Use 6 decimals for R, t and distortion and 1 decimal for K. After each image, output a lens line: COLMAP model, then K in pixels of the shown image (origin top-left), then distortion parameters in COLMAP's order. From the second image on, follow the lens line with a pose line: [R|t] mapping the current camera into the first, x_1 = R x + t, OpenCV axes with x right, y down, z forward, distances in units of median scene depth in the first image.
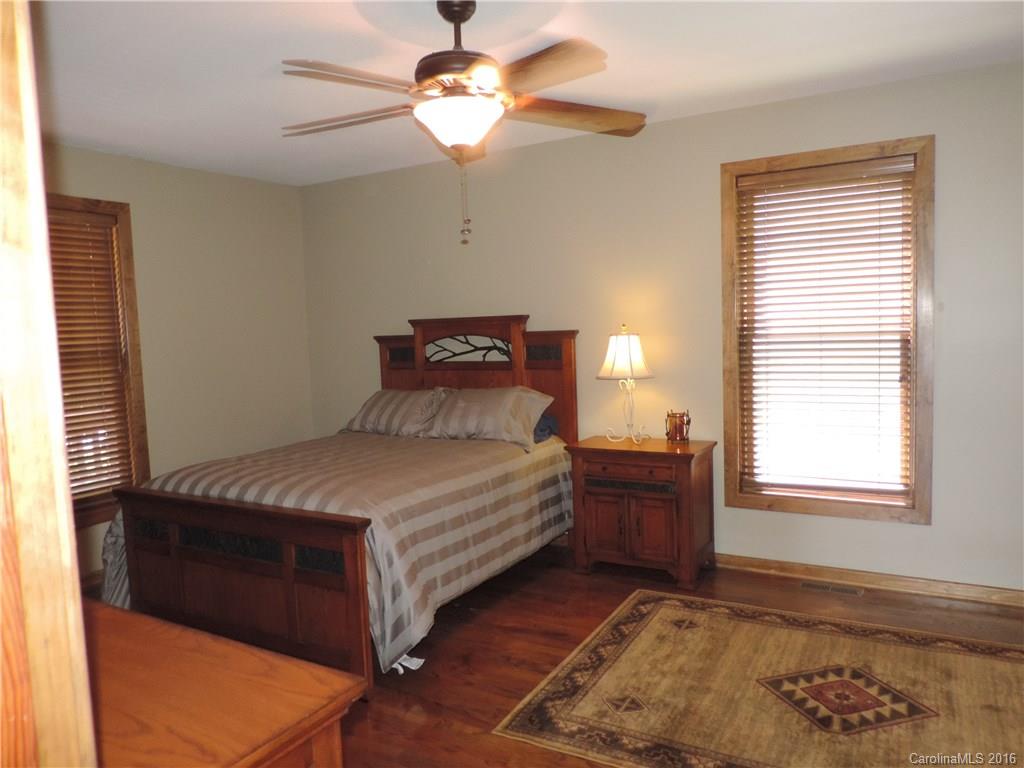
lens RADIAL K [[737.8, 0, 519.7], [0, 737.8, 377.7], [0, 0, 1]] dist [-0.019225, 0.016290]
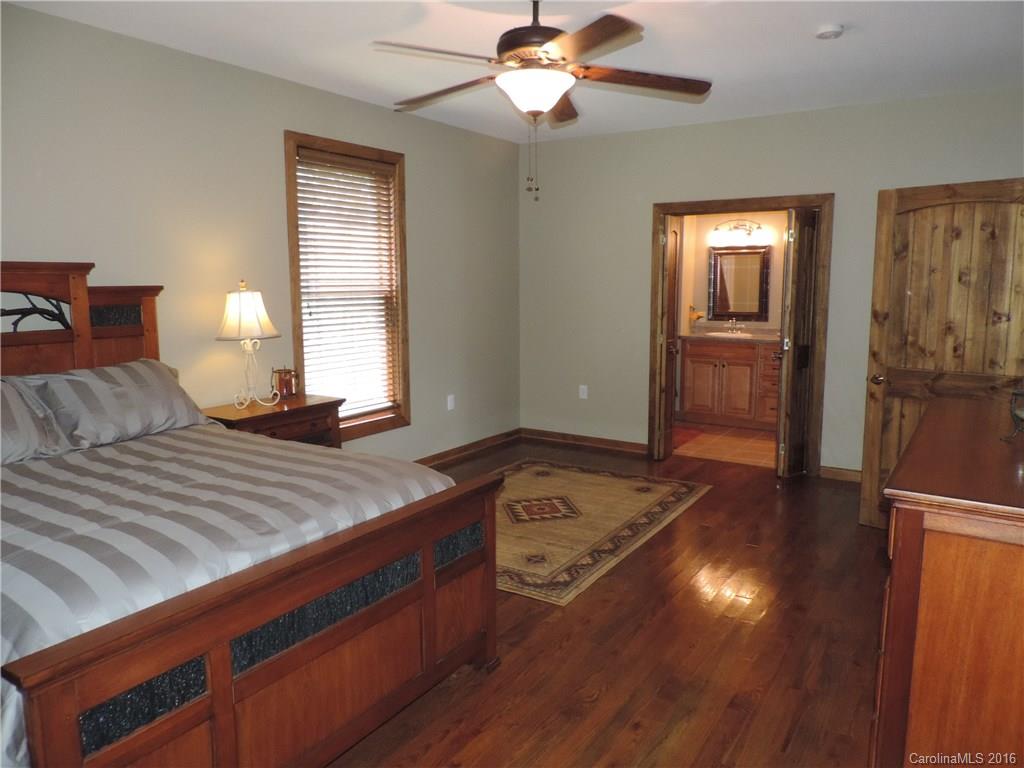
lens RADIAL K [[737.8, 0, 512.4], [0, 737.8, 383.4], [0, 0, 1]] dist [-0.019225, 0.016290]
pose [[0.051612, -0.103022, 0.993339, -0.859660], [0.080557, 0.991853, 0.098683, -0.007783], [-0.995413, 0.074927, 0.059490, 0.694690]]
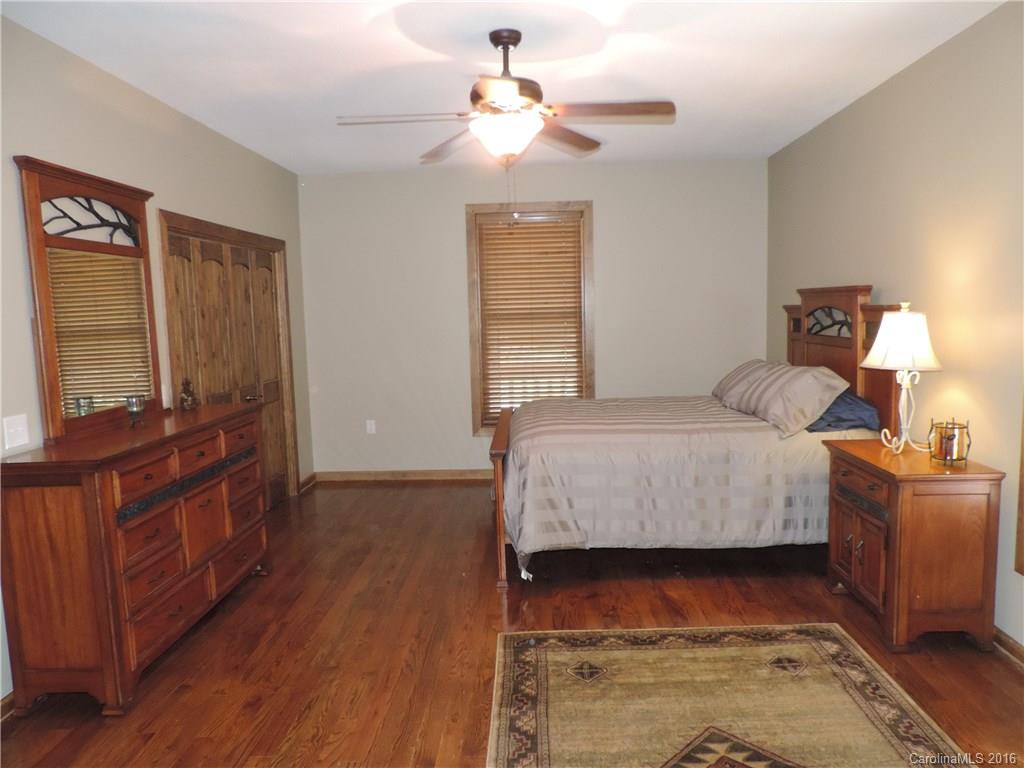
lens RADIAL K [[737.8, 0, 519.8], [0, 737.8, 387.4], [0, 0, 1]] dist [-0.019225, 0.016290]
pose [[0.473911, 0.118068, -0.872622, 0.710227], [-0.060572, 0.992994, 0.101458, -0.037192], [0.878487, 0.004774, 0.477742, 0.313666]]
